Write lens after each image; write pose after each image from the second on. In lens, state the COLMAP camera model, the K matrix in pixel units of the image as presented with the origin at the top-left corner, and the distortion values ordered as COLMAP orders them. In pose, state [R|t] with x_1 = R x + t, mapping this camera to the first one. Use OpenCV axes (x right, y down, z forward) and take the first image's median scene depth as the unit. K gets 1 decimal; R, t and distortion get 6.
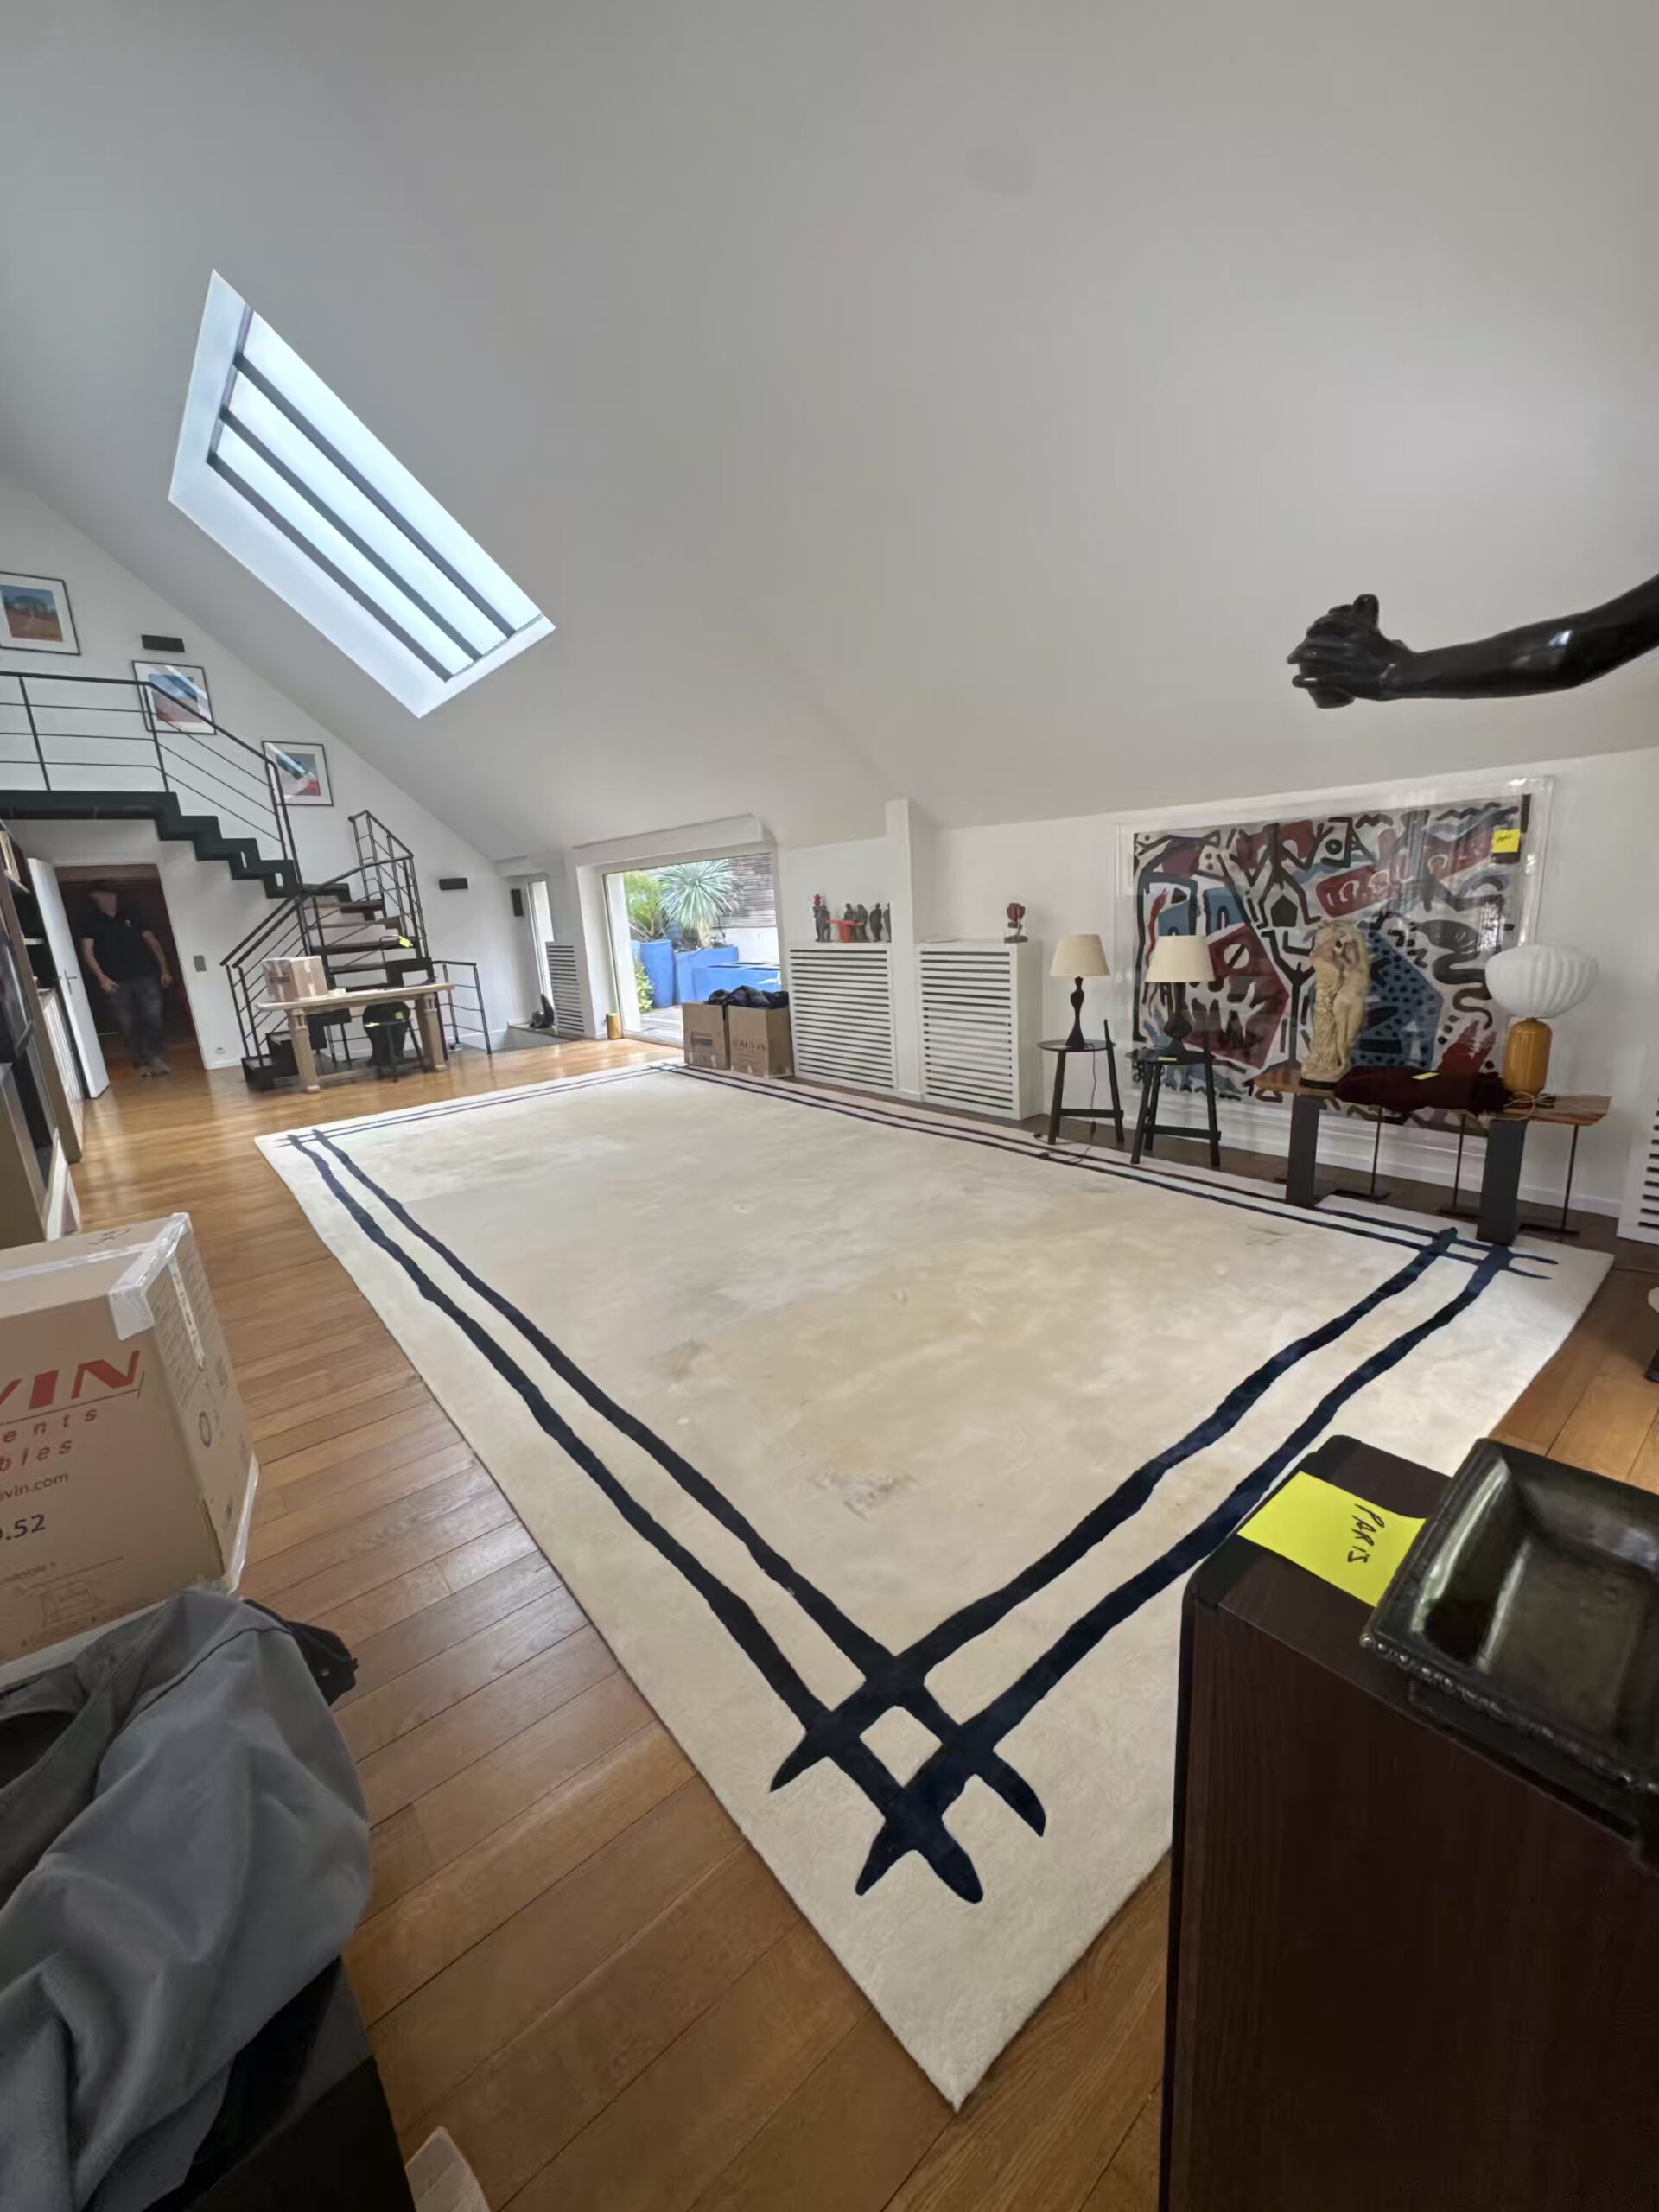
lens RADIAL K [[886.6, 0, 815.6], [0, 886.6, 1113.2], [0, 0, 1]] dist [-0.001529, -0.001053]
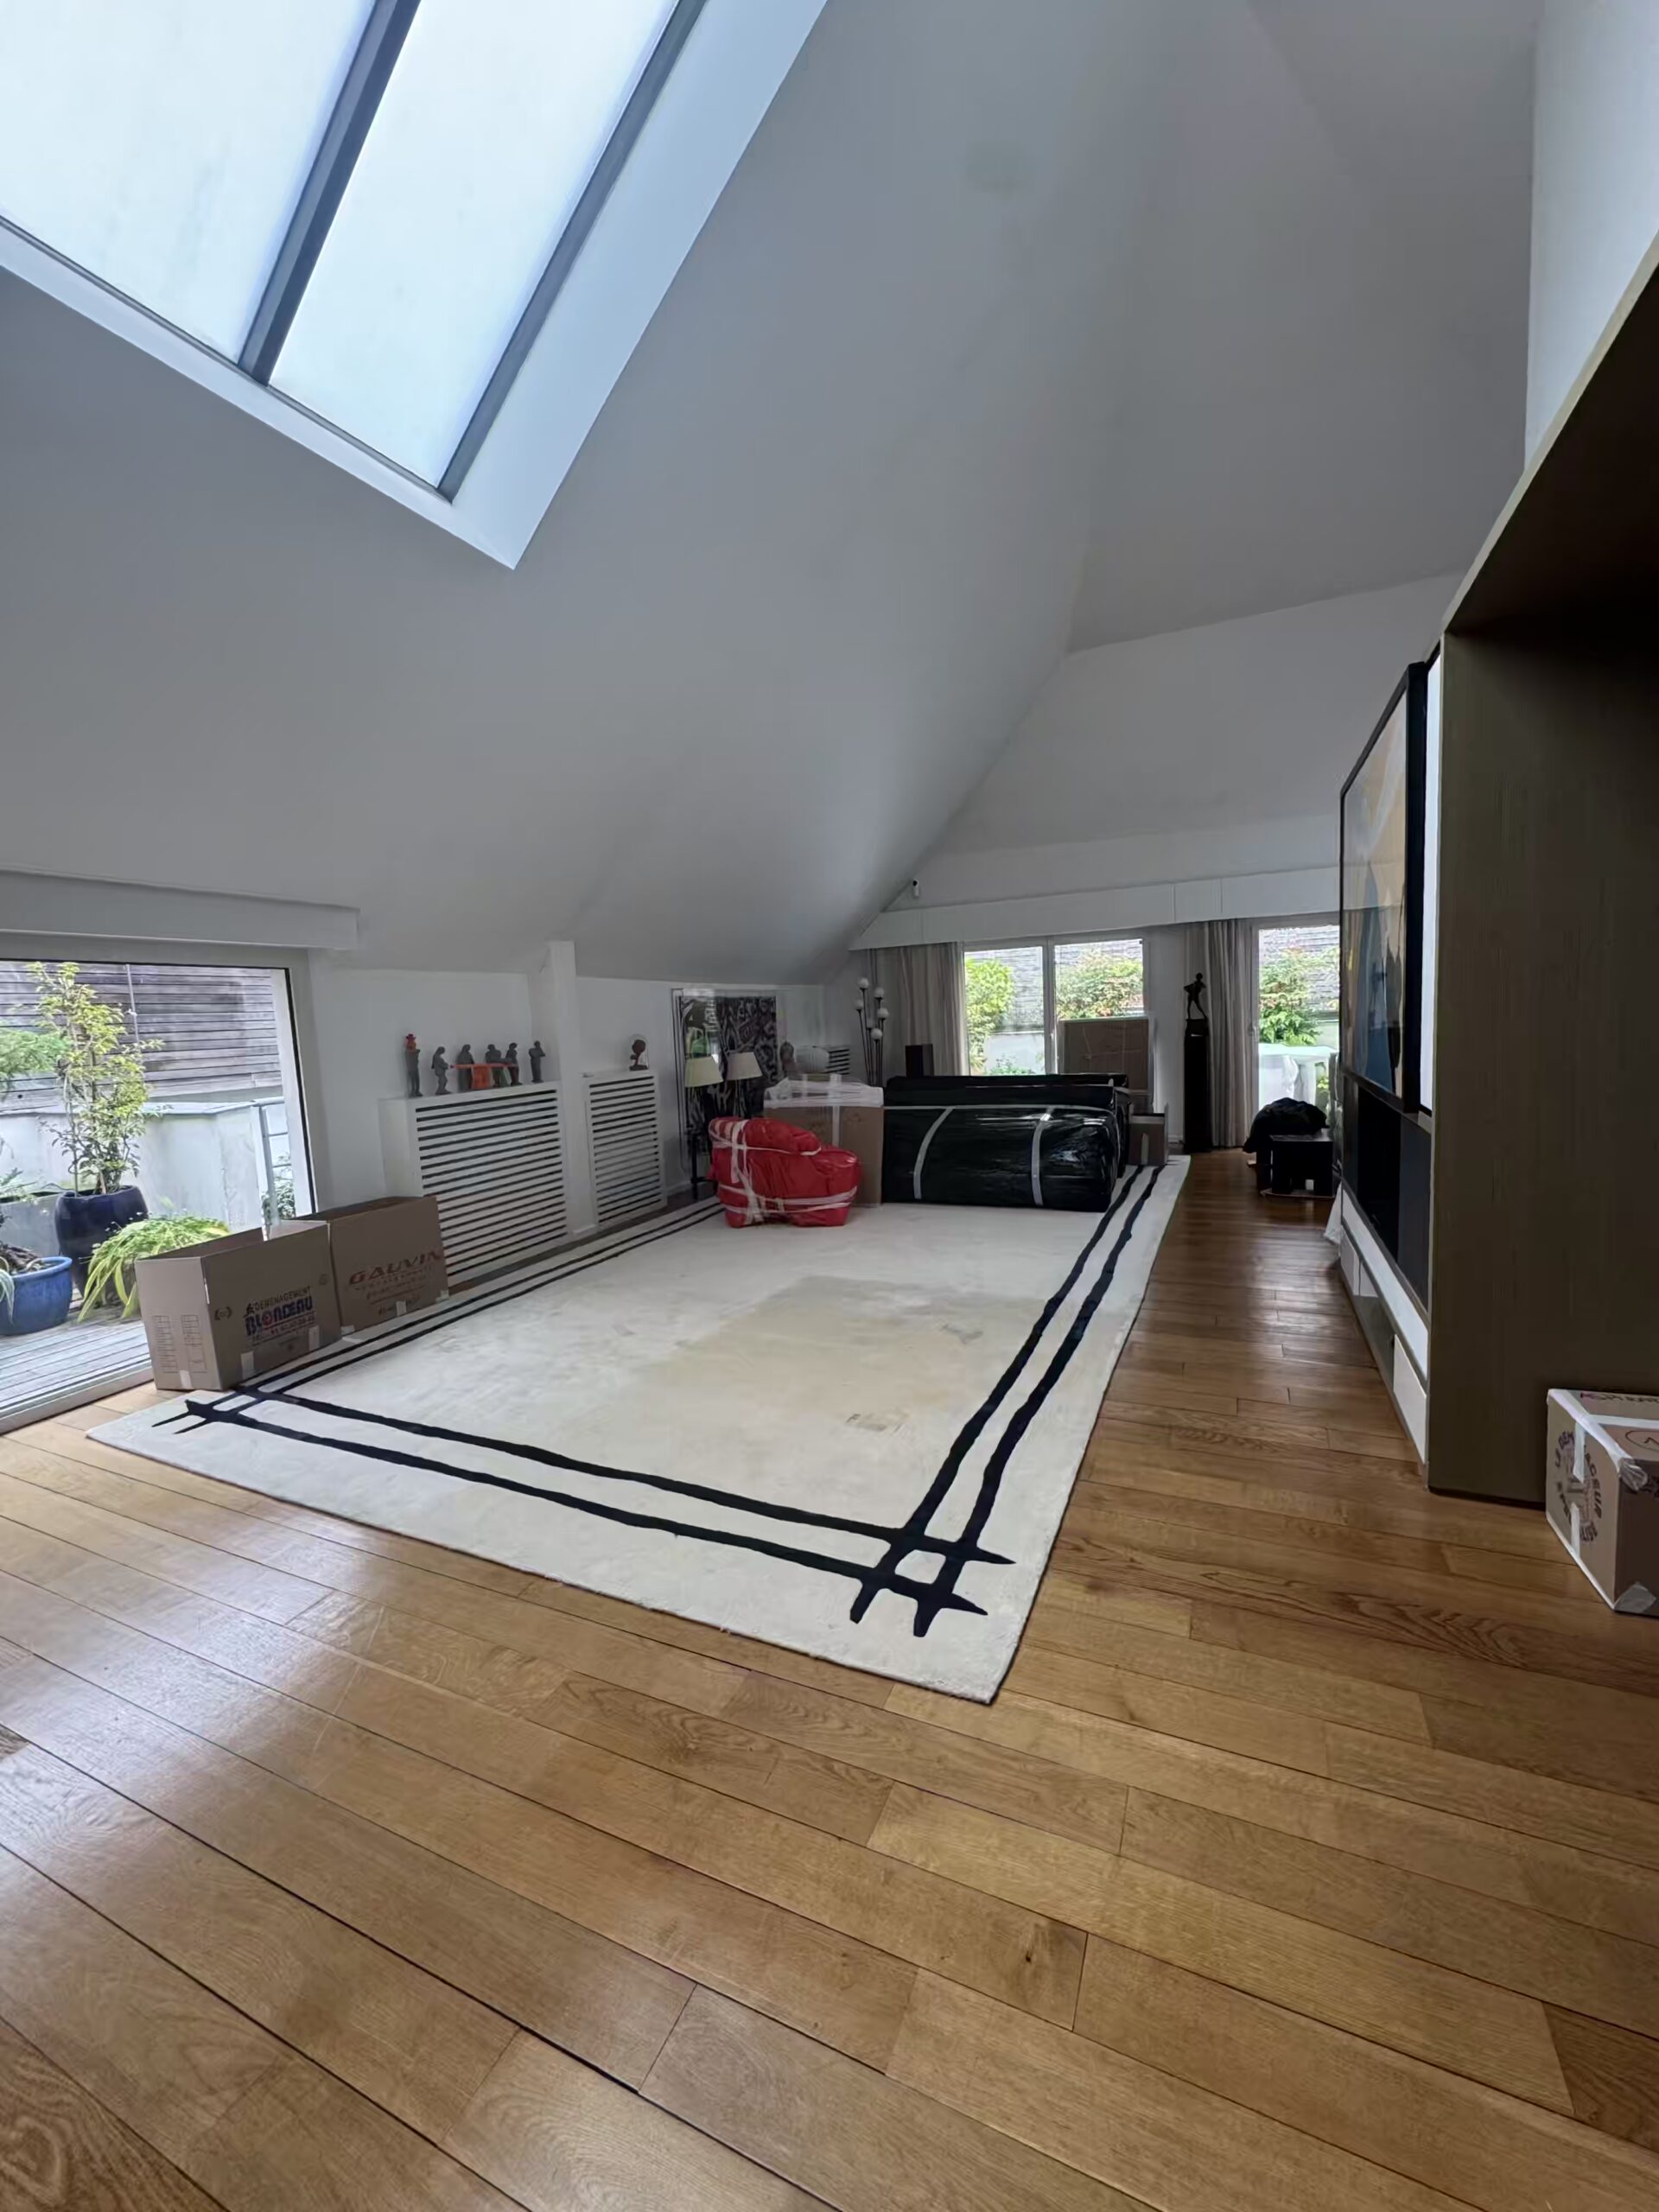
lens RADIAL K [[886.6, 0, 828.1], [0, 886.6, 1107.1], [0, 0, 1]] dist [-0.001529, -0.001053]
pose [[-0.439130, -0.002136, 0.898421, -1.302997], [0.298319, 0.942914, 0.148054, -0.315064], [-0.847450, 0.333031, -0.413424, 1.653943]]
